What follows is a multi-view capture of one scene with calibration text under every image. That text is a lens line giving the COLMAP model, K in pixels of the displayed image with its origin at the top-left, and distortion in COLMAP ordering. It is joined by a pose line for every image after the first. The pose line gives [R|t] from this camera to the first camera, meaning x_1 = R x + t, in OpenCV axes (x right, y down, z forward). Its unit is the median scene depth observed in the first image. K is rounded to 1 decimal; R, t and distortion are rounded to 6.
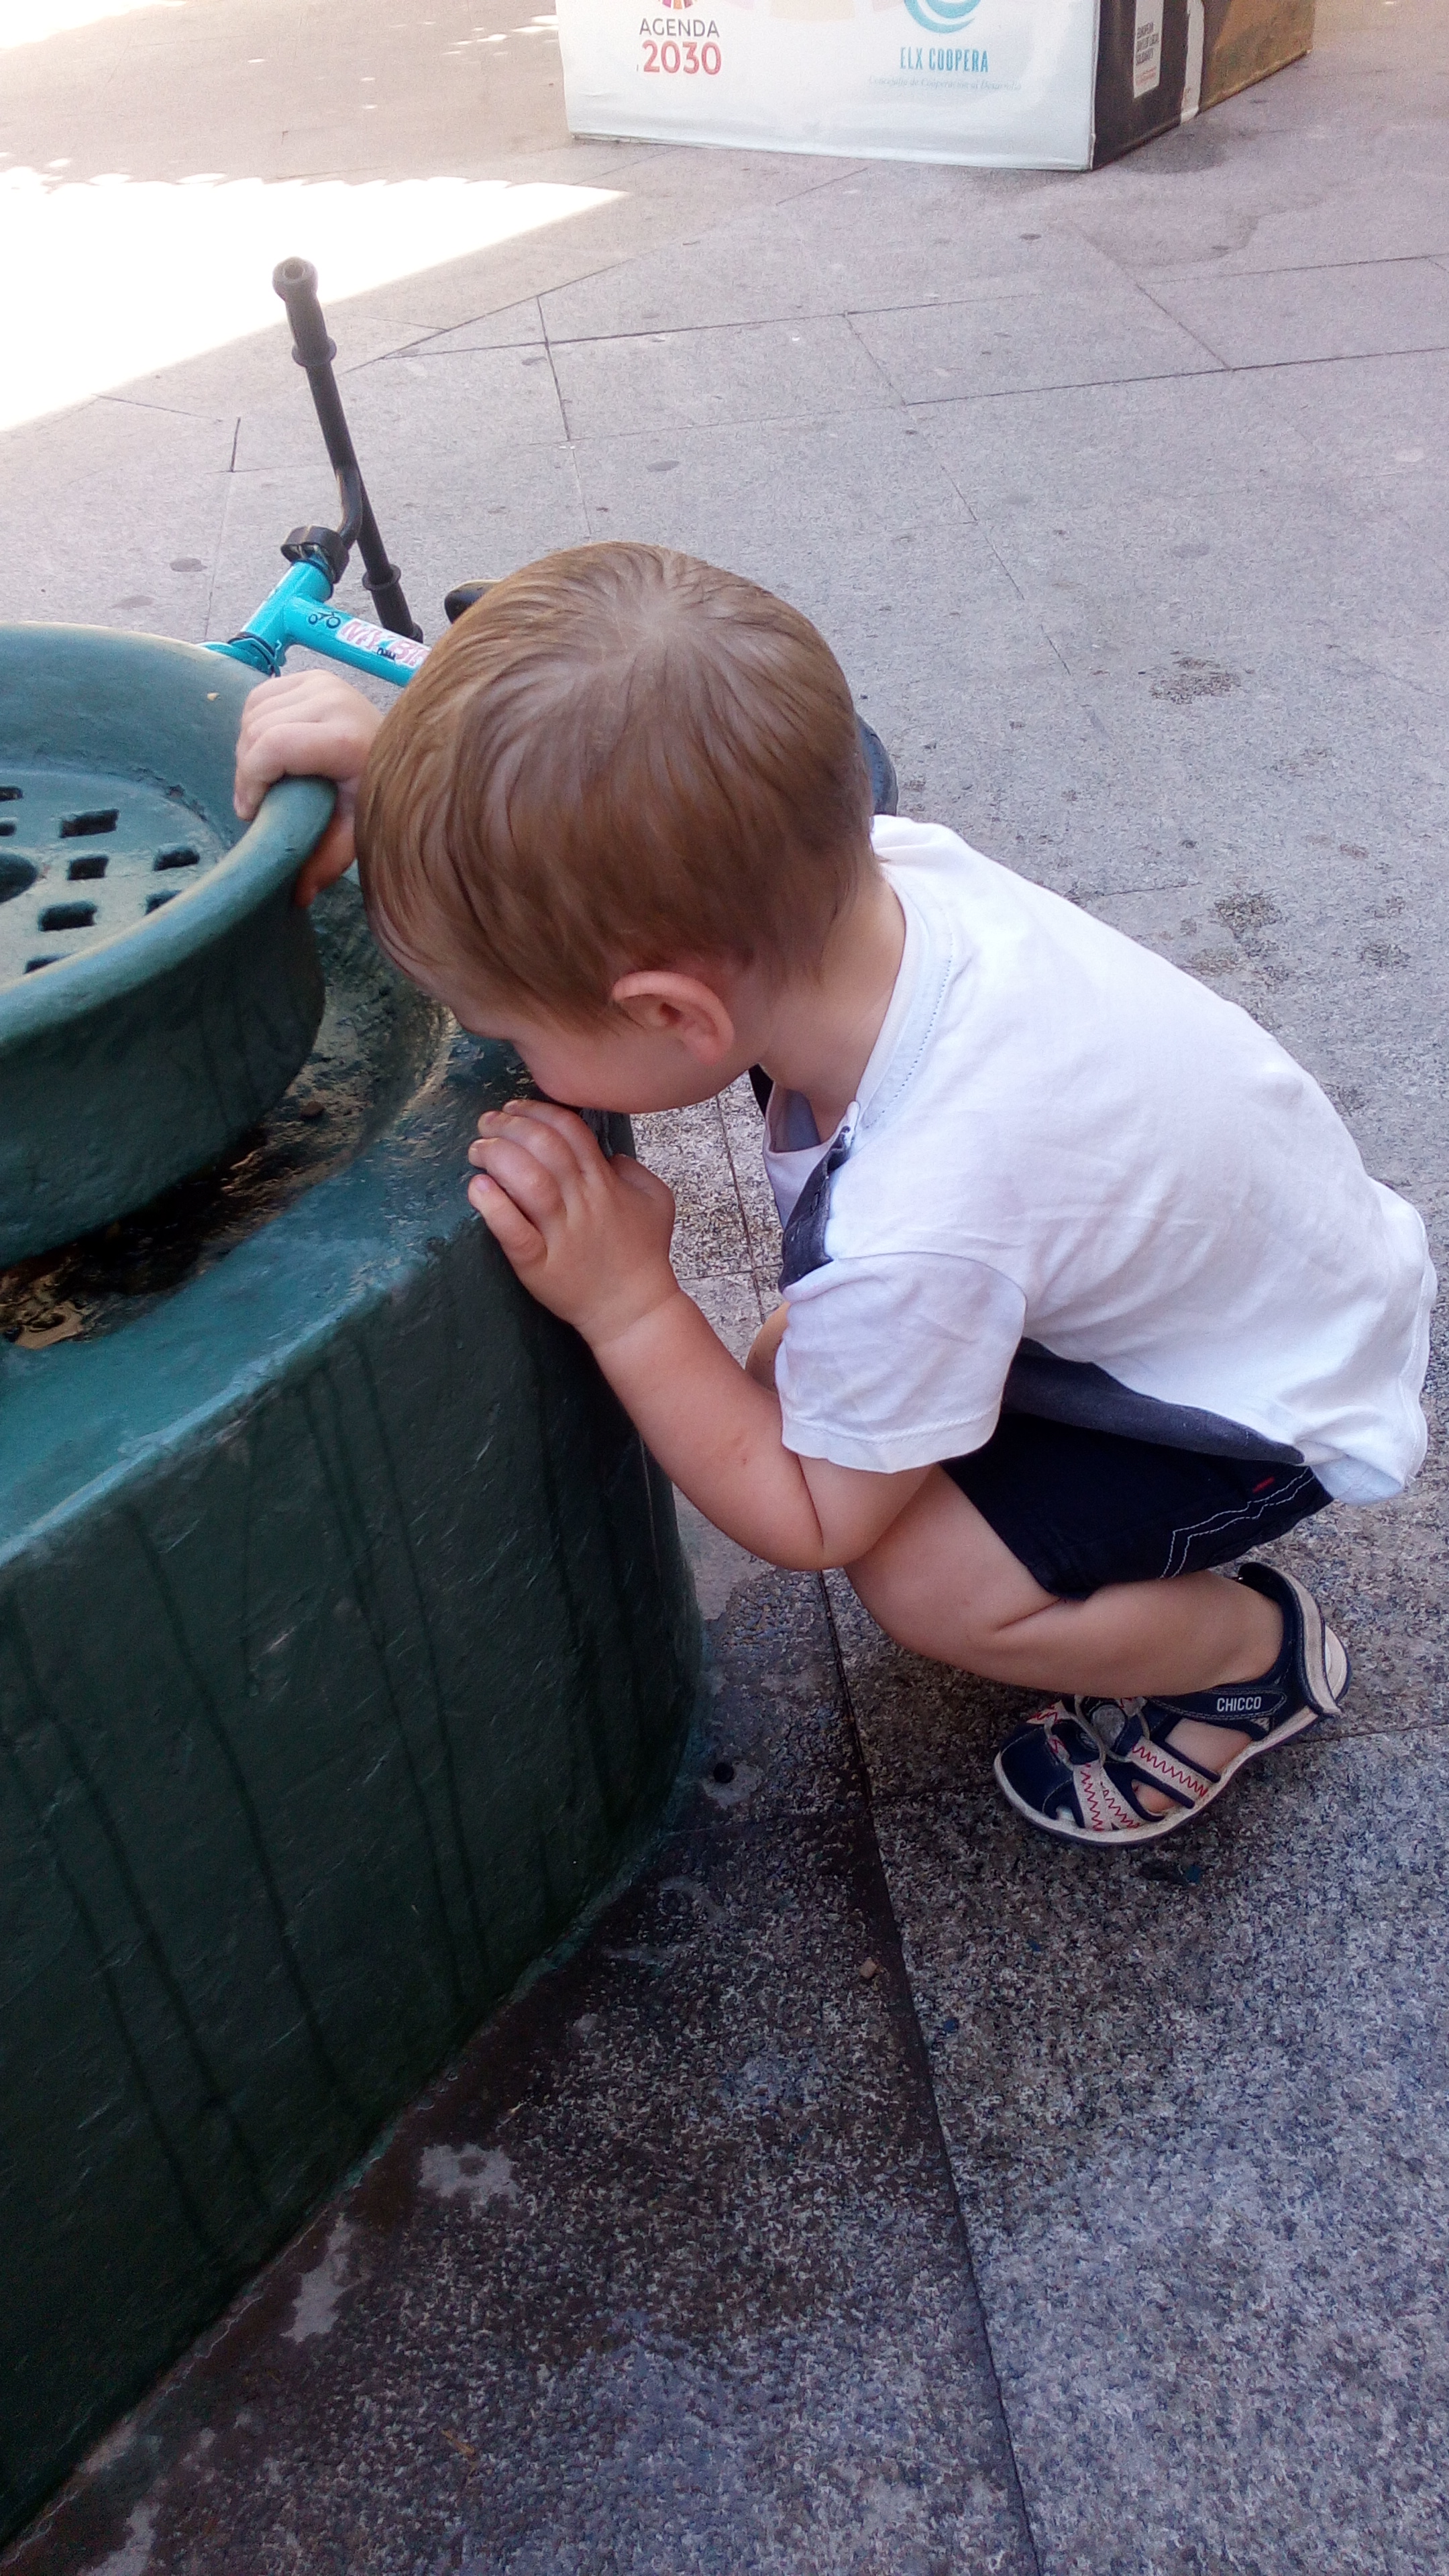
lens RADIAL K [[2124.0, 0, 718.9], [0, 2124.0, 1310.5], [0, 0, 1]] dist [0.088294, -0.146618]
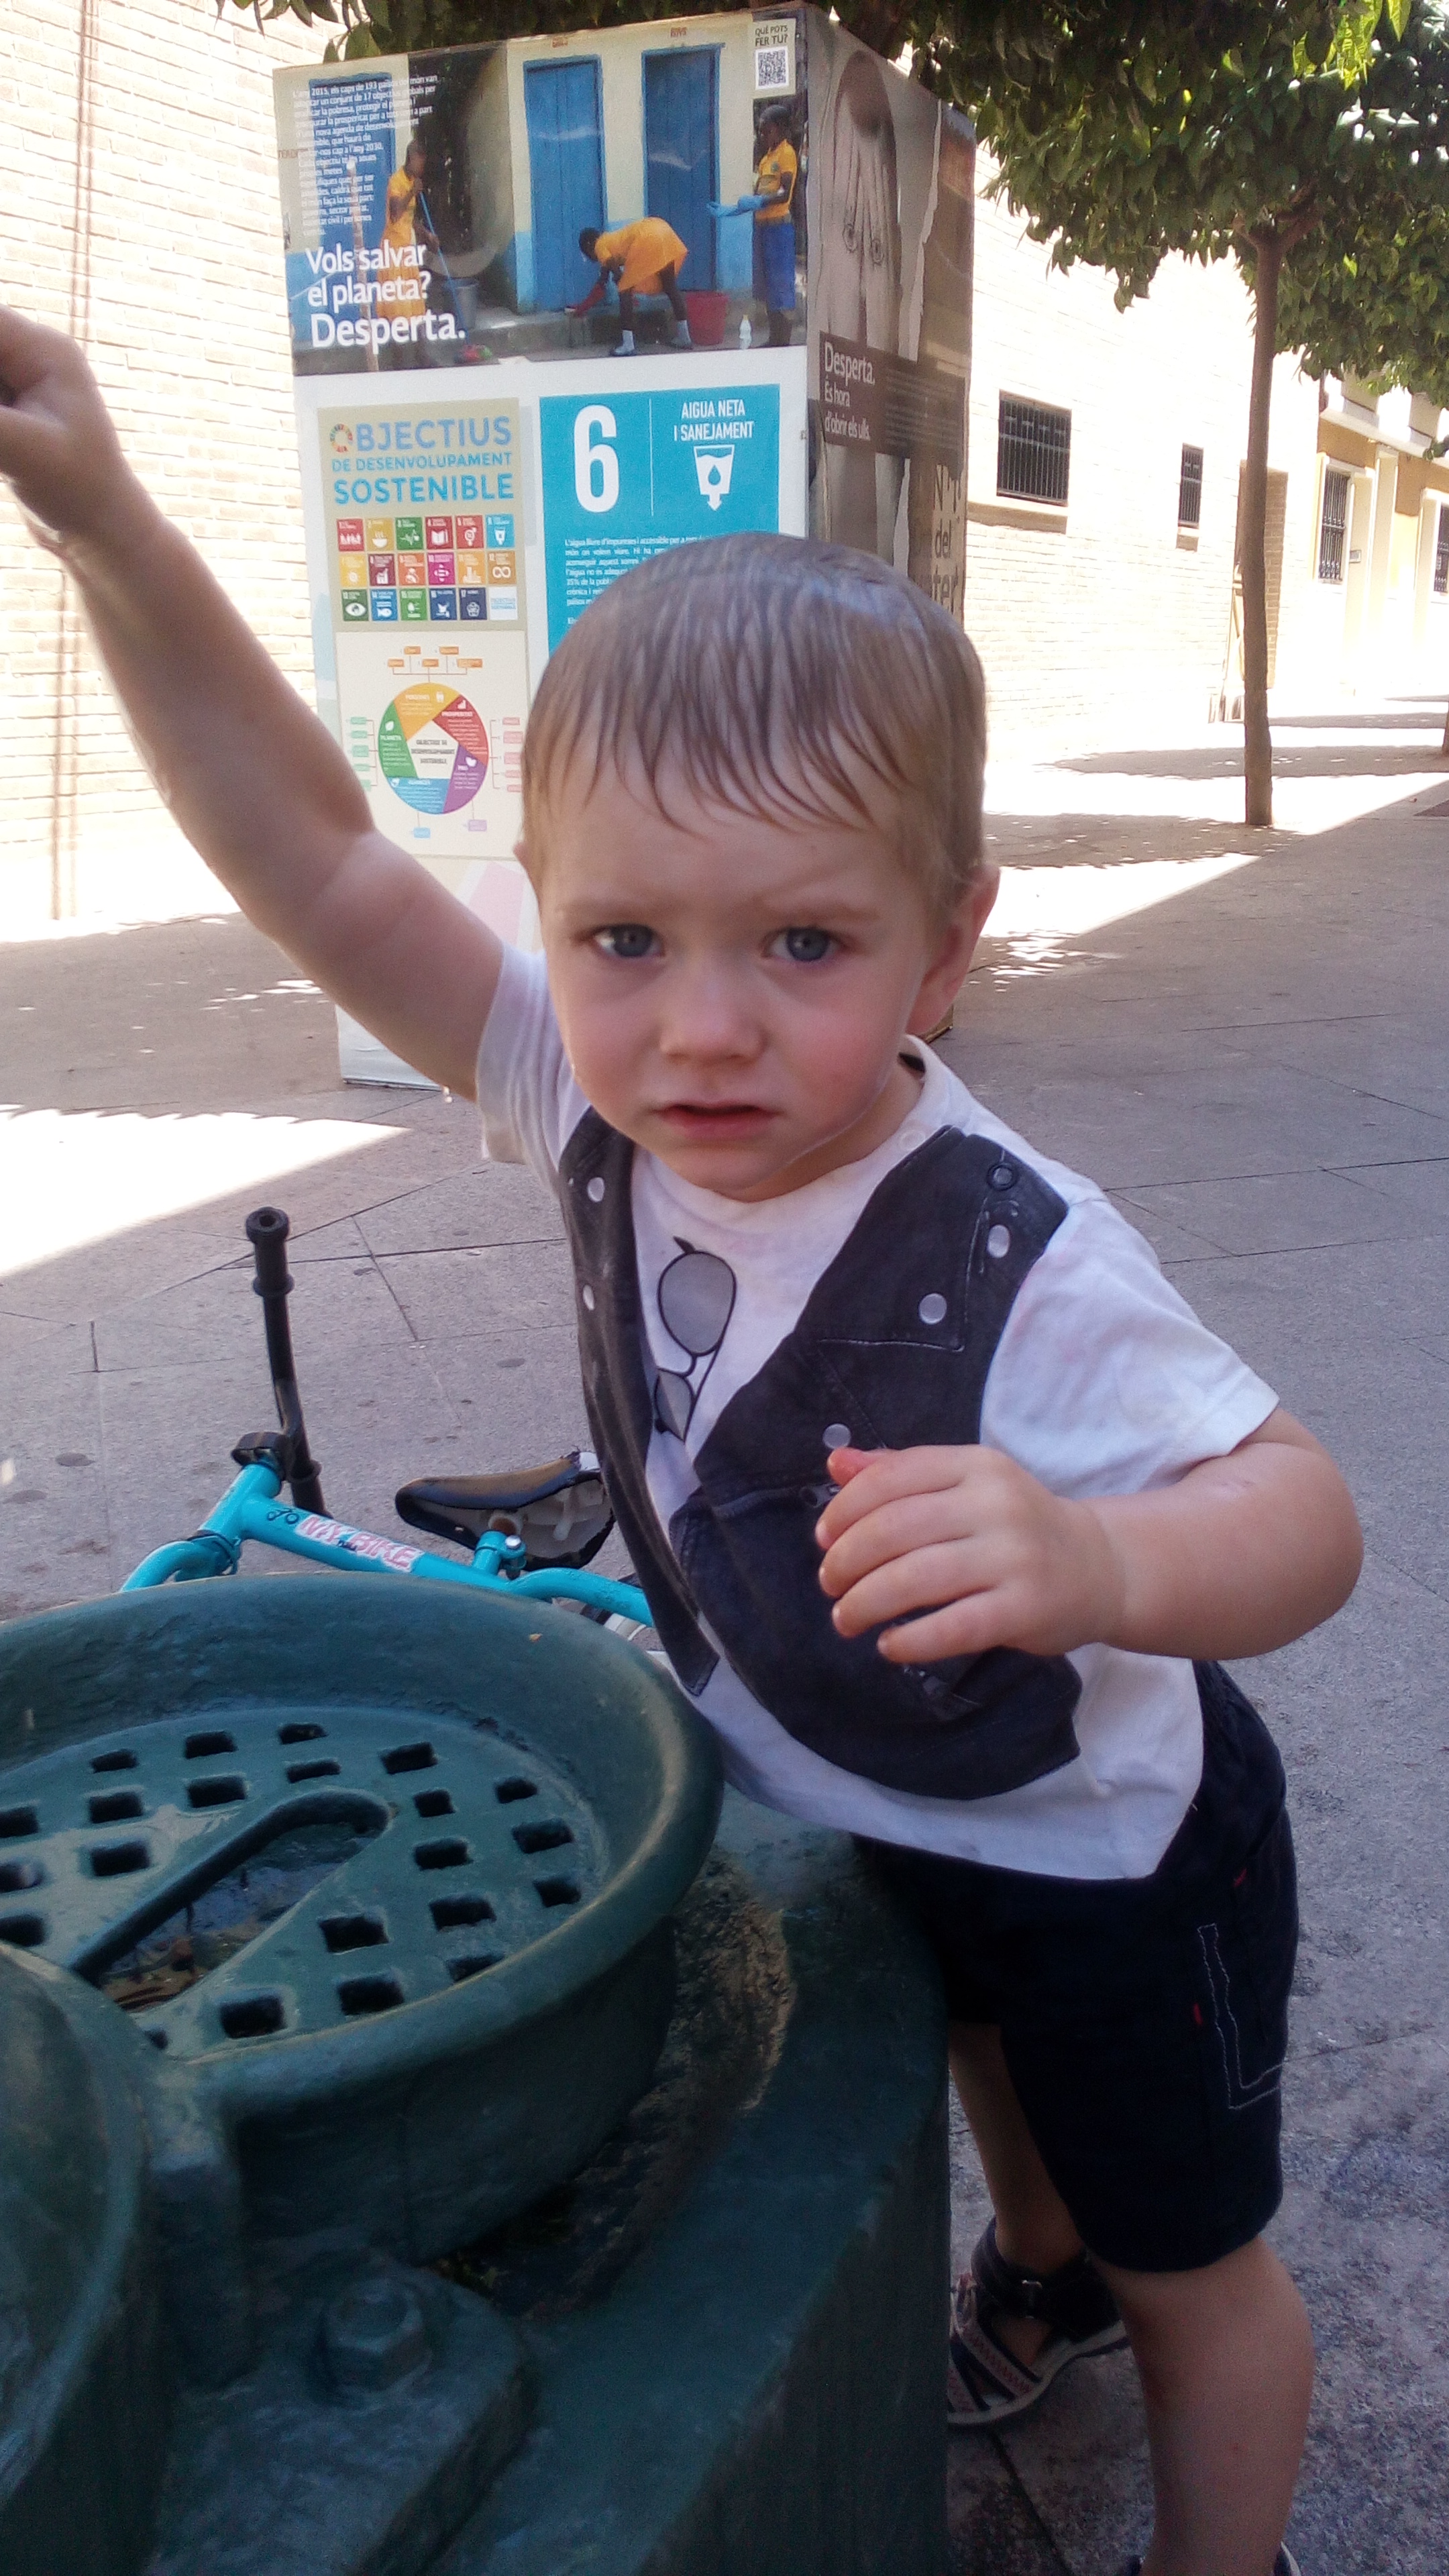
lens RADIAL K [[2124.0, 0, 716.6], [0, 2124.0, 1282.6], [0, 0, 1]] dist [0.088294, -0.146618]
pose [[0.982891, -0.003059, 0.184164, -0.141988], [0.073148, 0.924118, -0.375041, -0.015584], [-0.169042, 0.382095, 0.908531, -0.031855]]
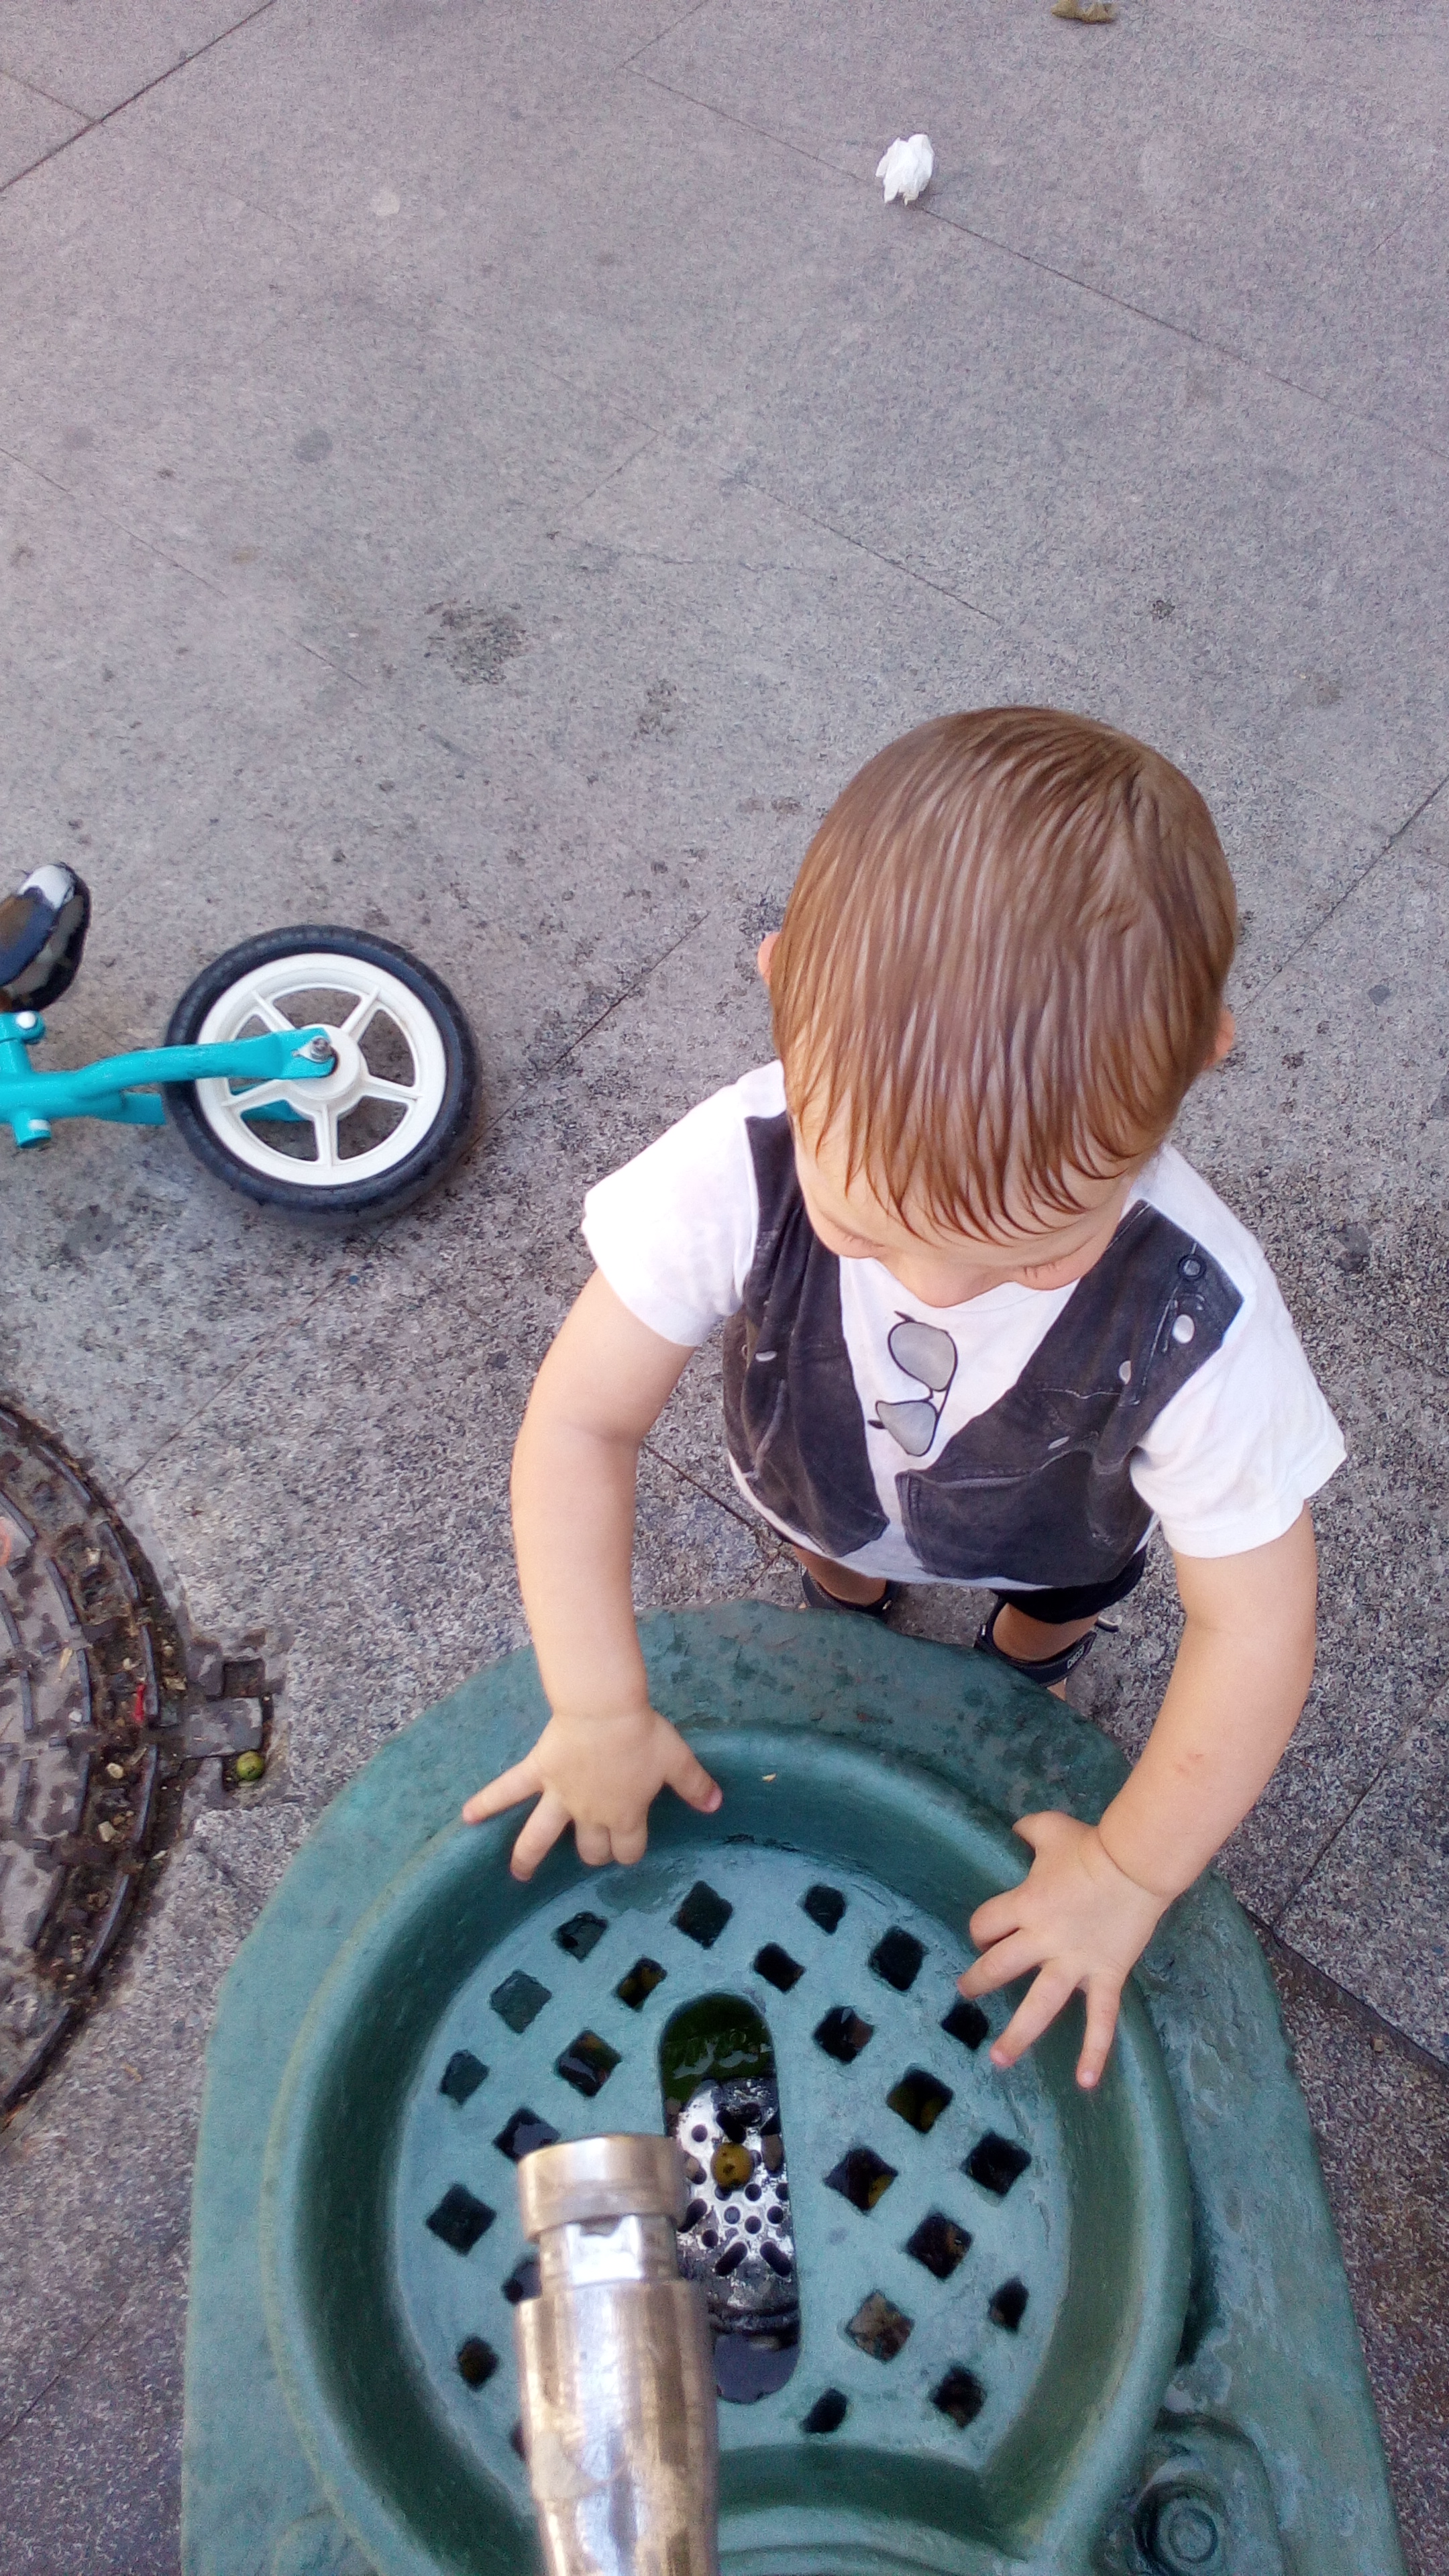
lens RADIAL K [[2124.0, 0, 677.6], [0, 2124.0, 1278.4], [0, 0, 1]] dist [0.088294, -0.146618]
pose [[0.734169, -0.589813, 0.336327, -0.203383], [0.435385, 0.789067, 0.433375, -0.412885], [-0.520995, -0.171738, 0.836104, 0.056527]]
